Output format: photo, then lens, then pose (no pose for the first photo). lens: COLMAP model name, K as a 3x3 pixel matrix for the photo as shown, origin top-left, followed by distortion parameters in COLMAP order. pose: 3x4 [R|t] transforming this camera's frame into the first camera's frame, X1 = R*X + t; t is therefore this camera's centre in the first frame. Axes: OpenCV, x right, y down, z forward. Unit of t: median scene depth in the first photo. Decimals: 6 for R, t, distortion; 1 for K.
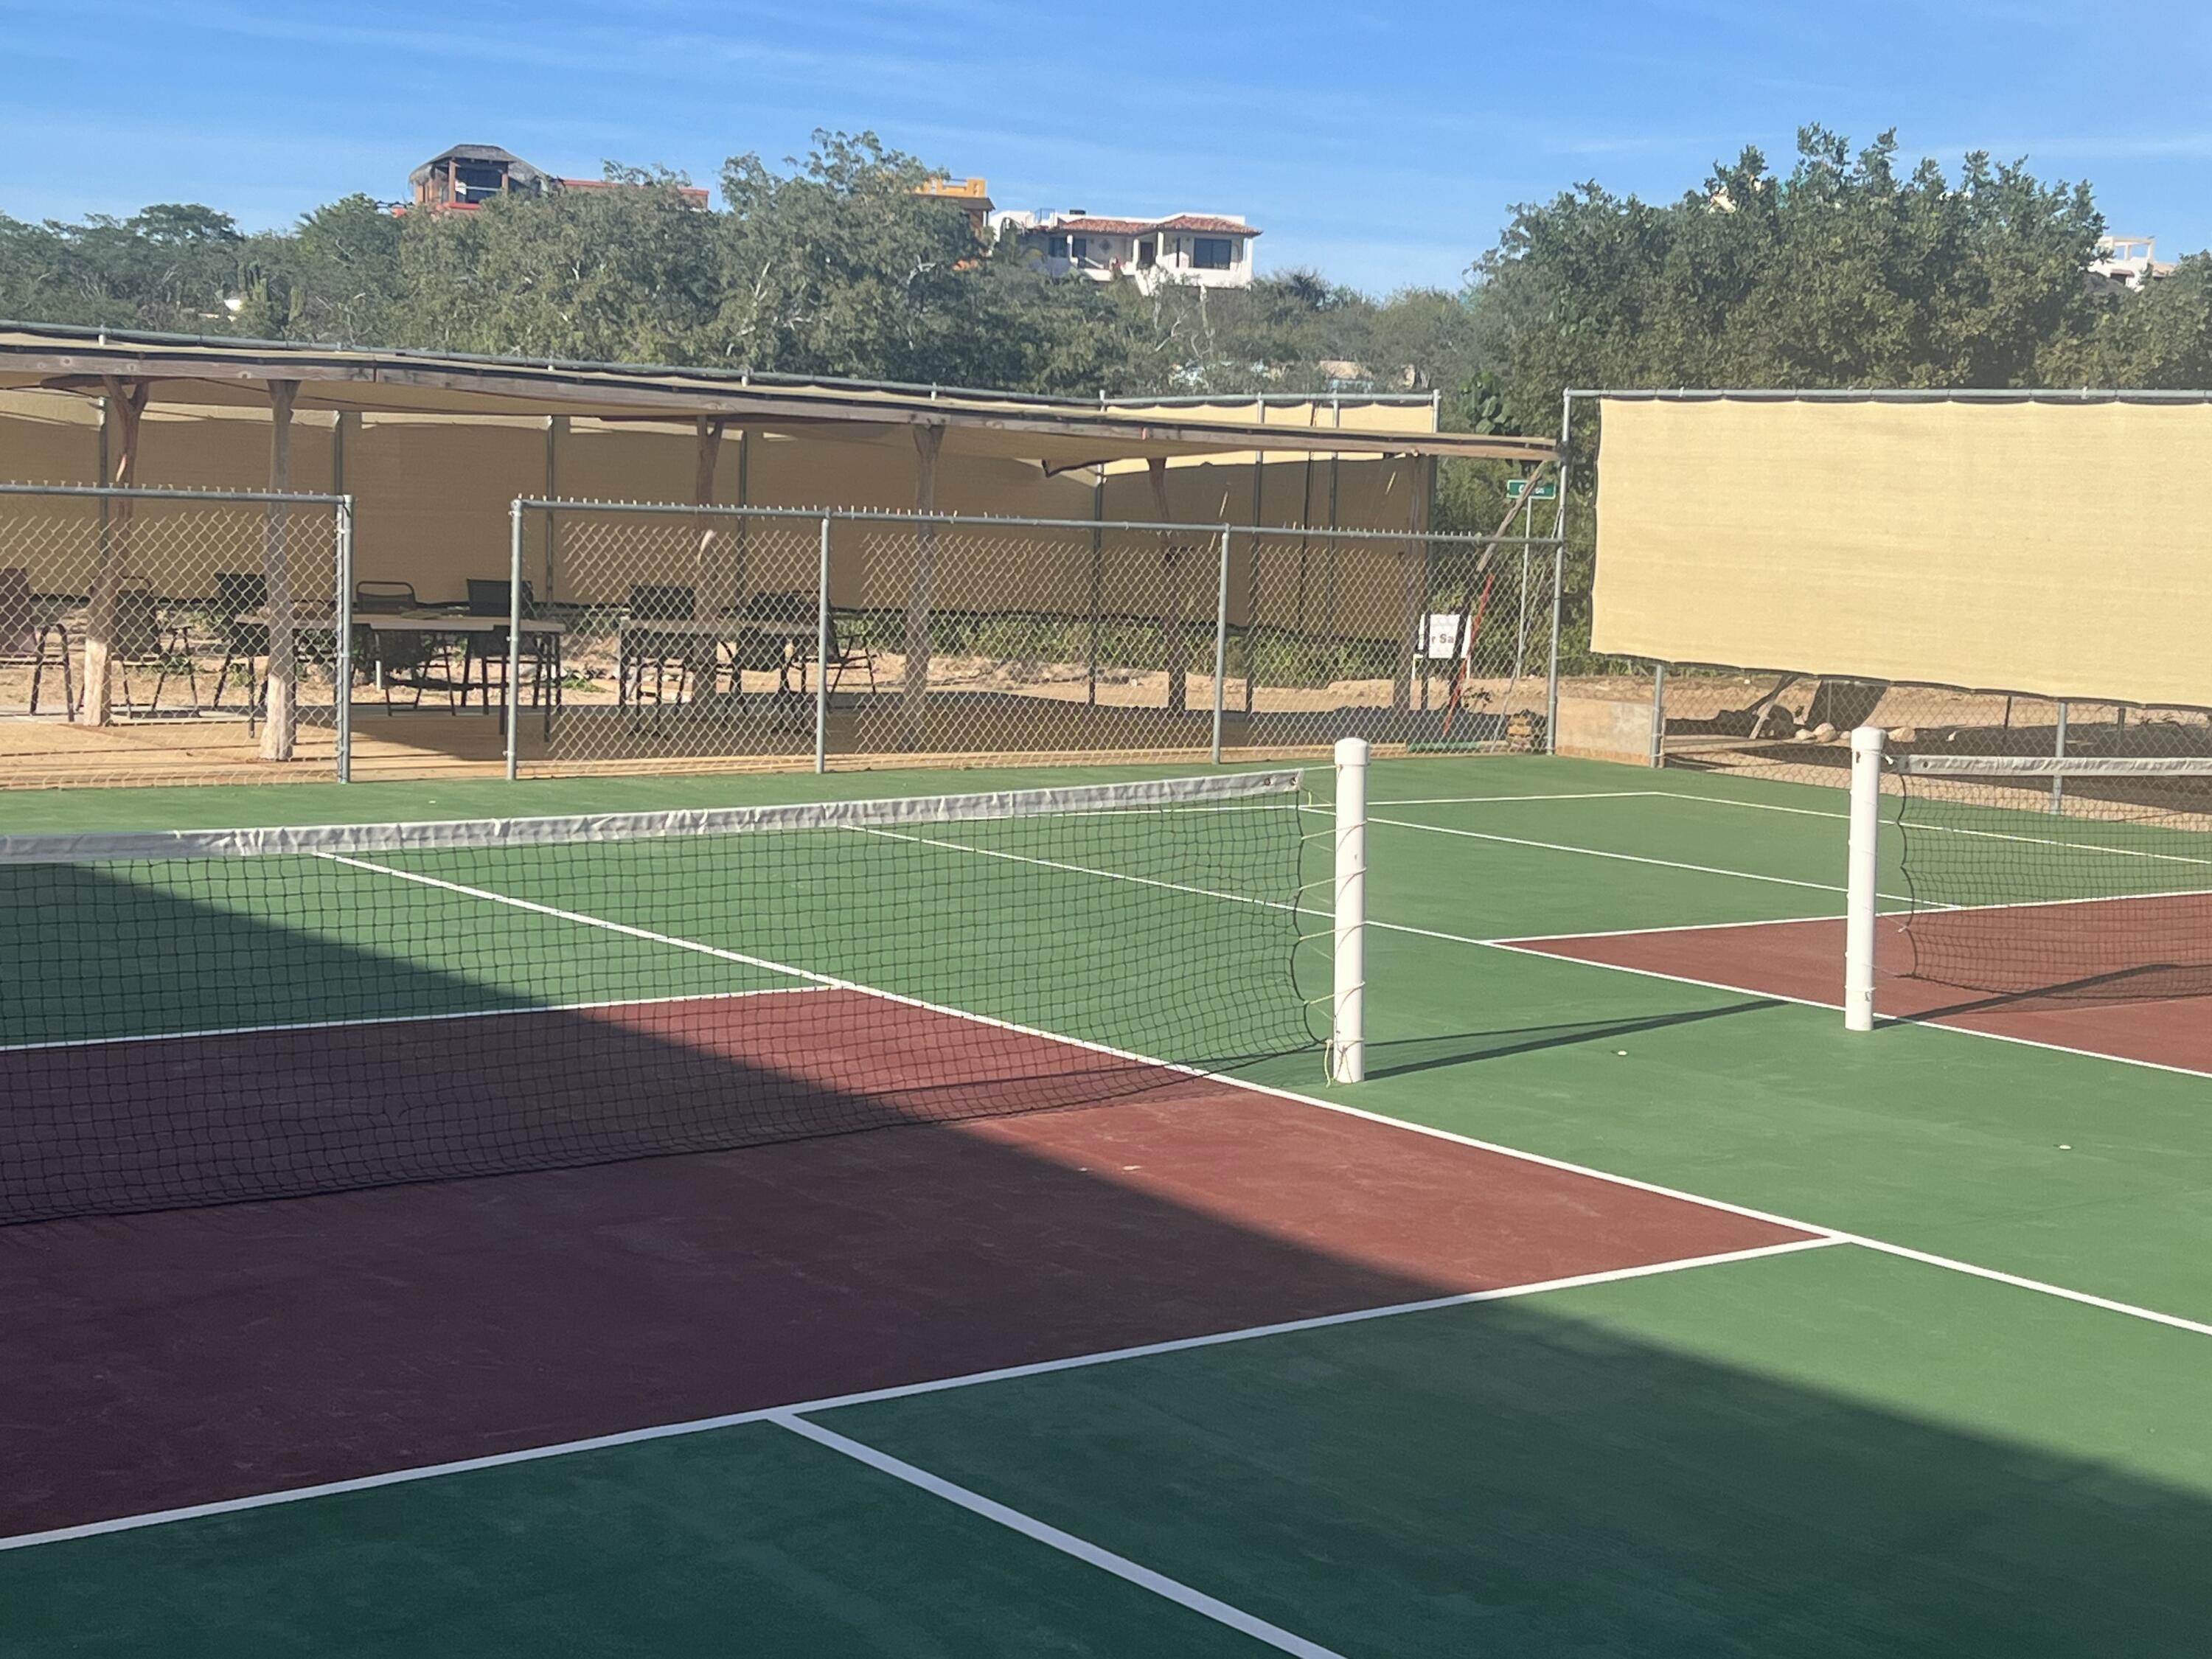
lens RADIAL K [[3364.7, 0, 1106.0], [0, 3364.7, 829.5], [0, 0, 1]] dist [0.241014, -0.780206]
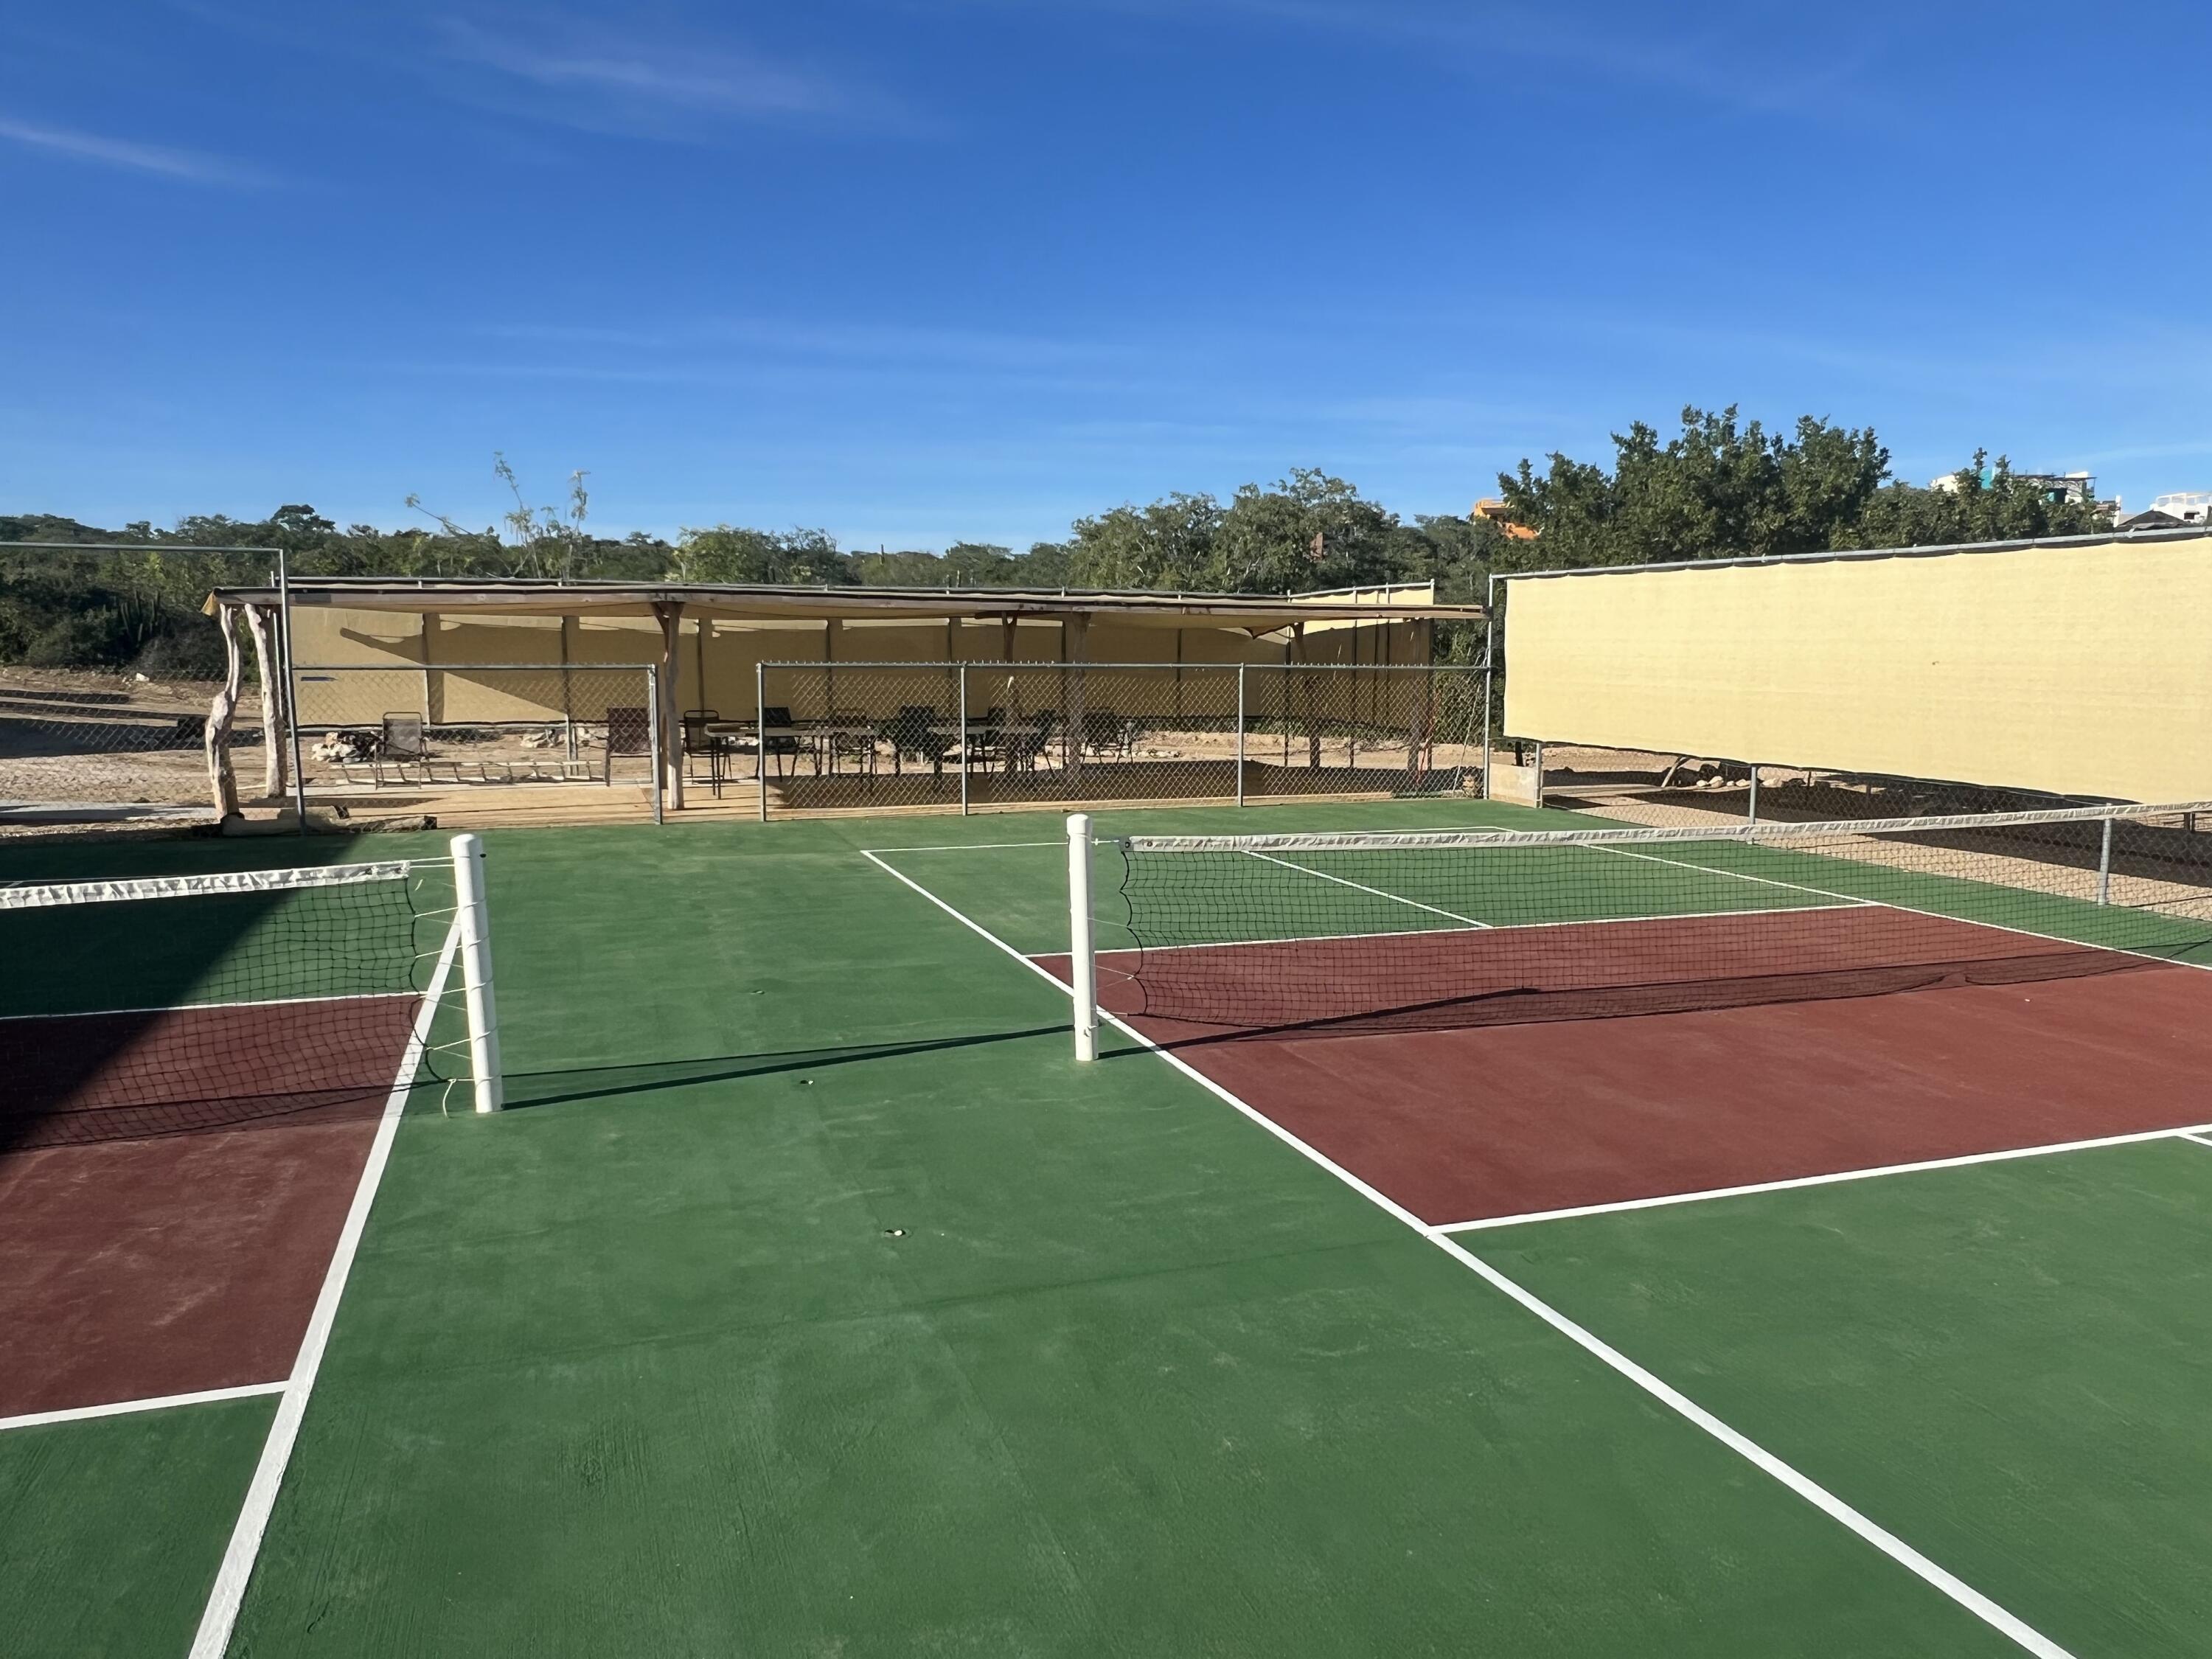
lens RADIAL K [[1540.6, 0, 1106.0], [0, 1540.6, 829.5], [0, 0, 1]] dist [0.001987, -0.004203]
pose [[0.941671, 0.004701, -0.336502, 0.208777], [-0.001108, 0.999940, 0.010869, -0.015351], [0.336533, -0.009862, 0.941620, 0.239270]]
